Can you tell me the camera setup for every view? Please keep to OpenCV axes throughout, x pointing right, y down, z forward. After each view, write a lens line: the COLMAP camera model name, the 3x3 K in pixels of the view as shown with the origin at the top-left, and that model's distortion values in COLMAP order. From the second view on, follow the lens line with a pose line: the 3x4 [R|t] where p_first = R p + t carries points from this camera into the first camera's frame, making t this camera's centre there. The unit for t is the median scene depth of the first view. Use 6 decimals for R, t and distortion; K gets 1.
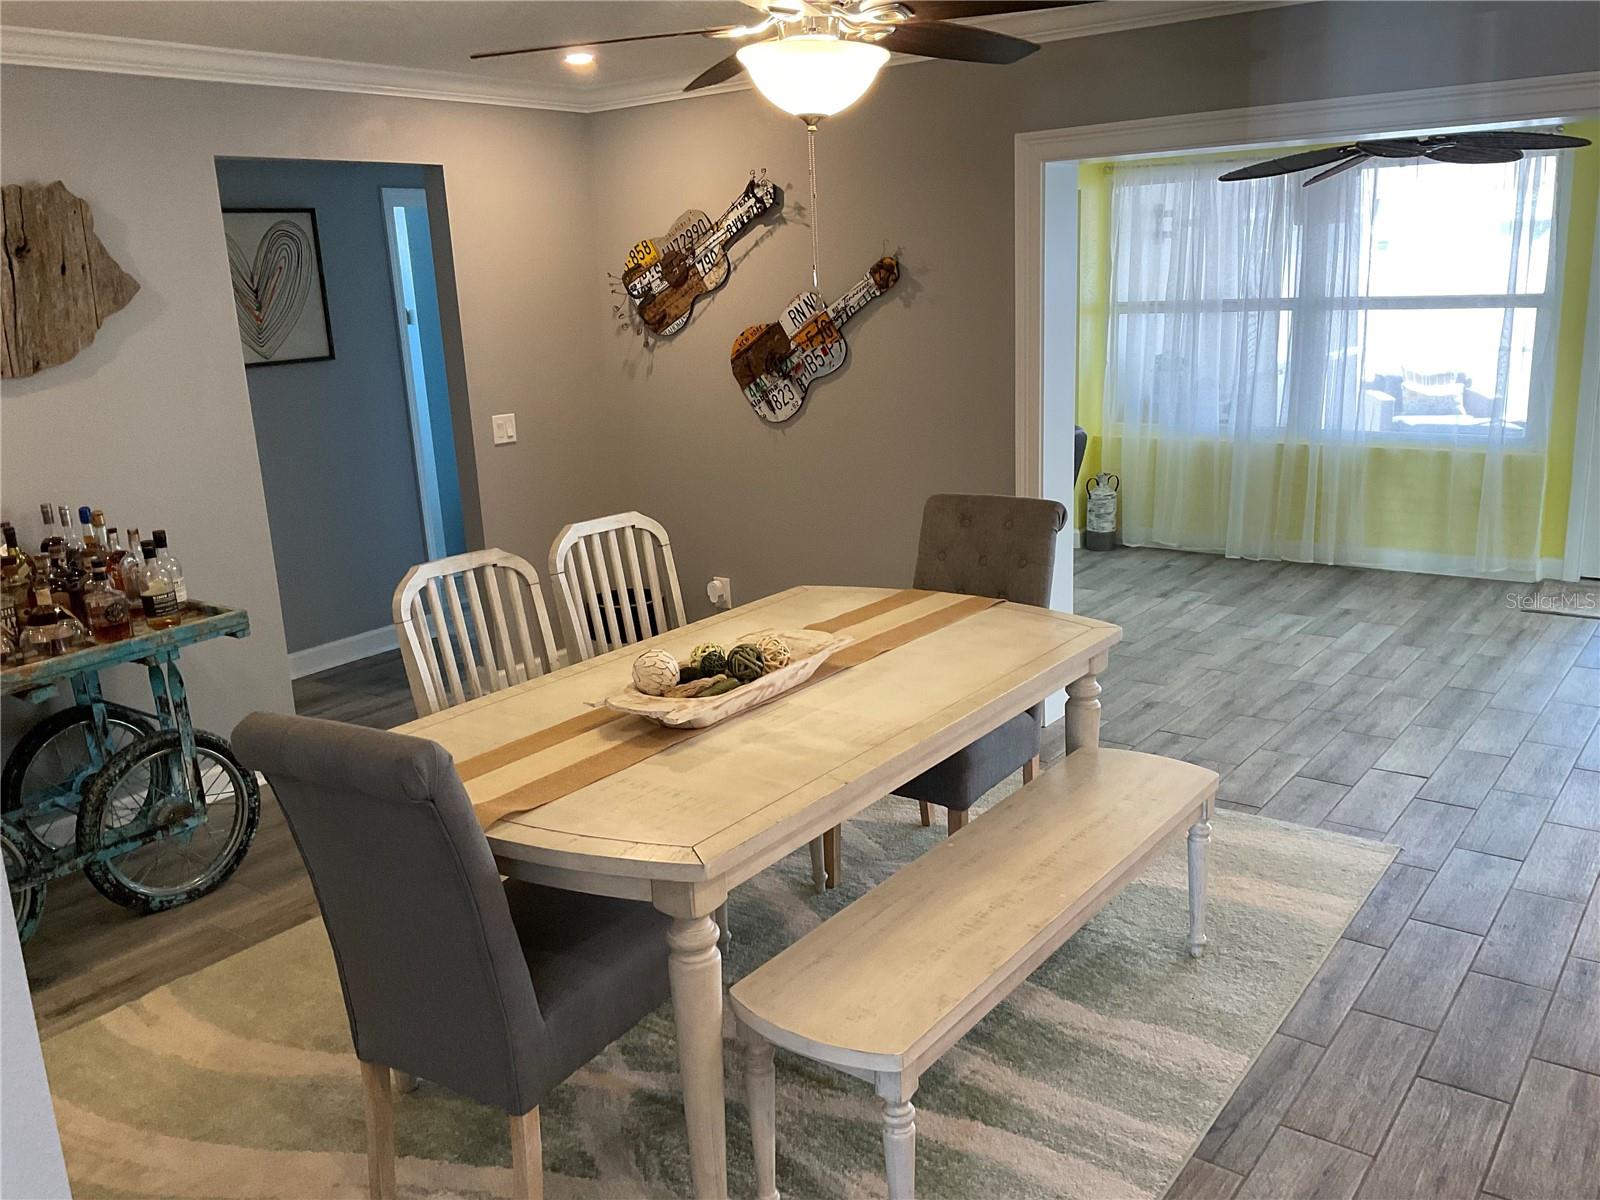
lens RADIAL K [[1311.7, 0, 800.0], [0, 1311.7, 600.0], [0, 0, 1]] dist [0.086453, -0.176009]
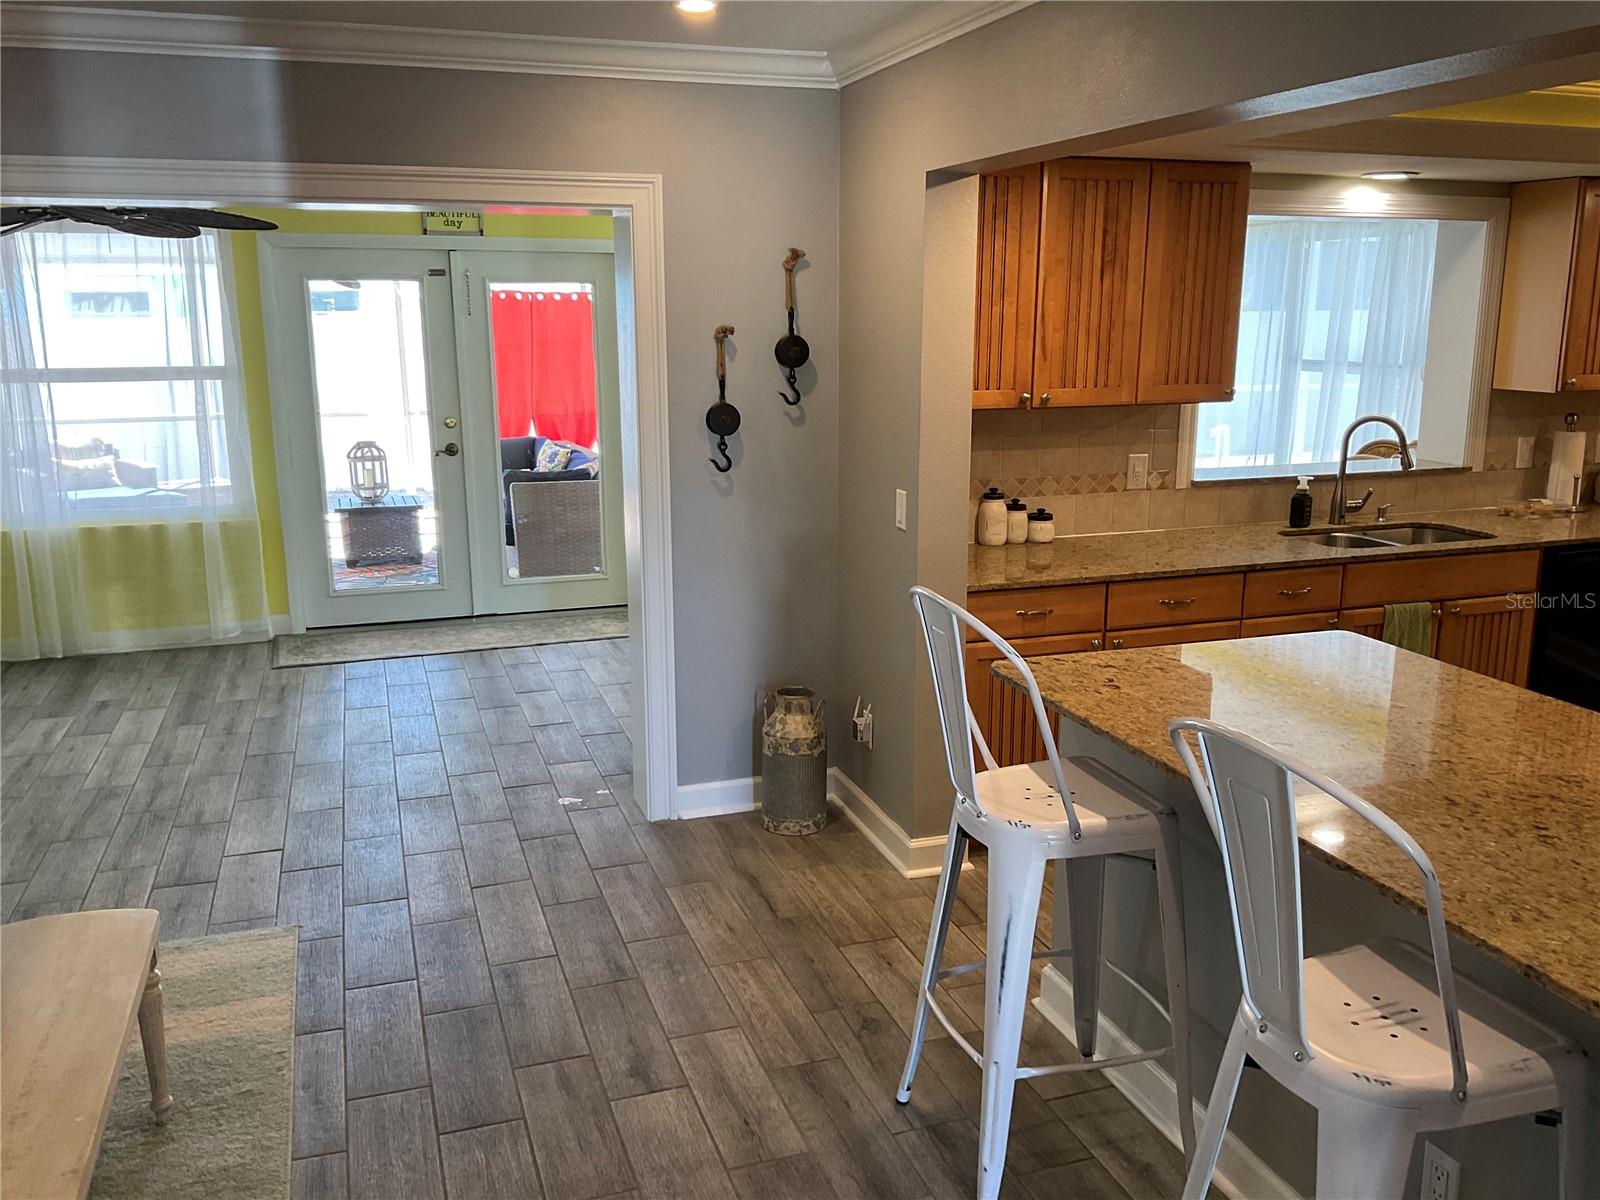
lens RADIAL K [[1311.7, 0, 800.0], [0, 1311.7, 600.0], [0, 0, 1]] dist [0.086453, -0.176009]
pose [[0.561313, -0.136880, 0.816205, -0.075107], [0.178092, 0.983100, 0.042392, -0.018065], [-0.808214, 0.121565, 0.576205, 0.070815]]
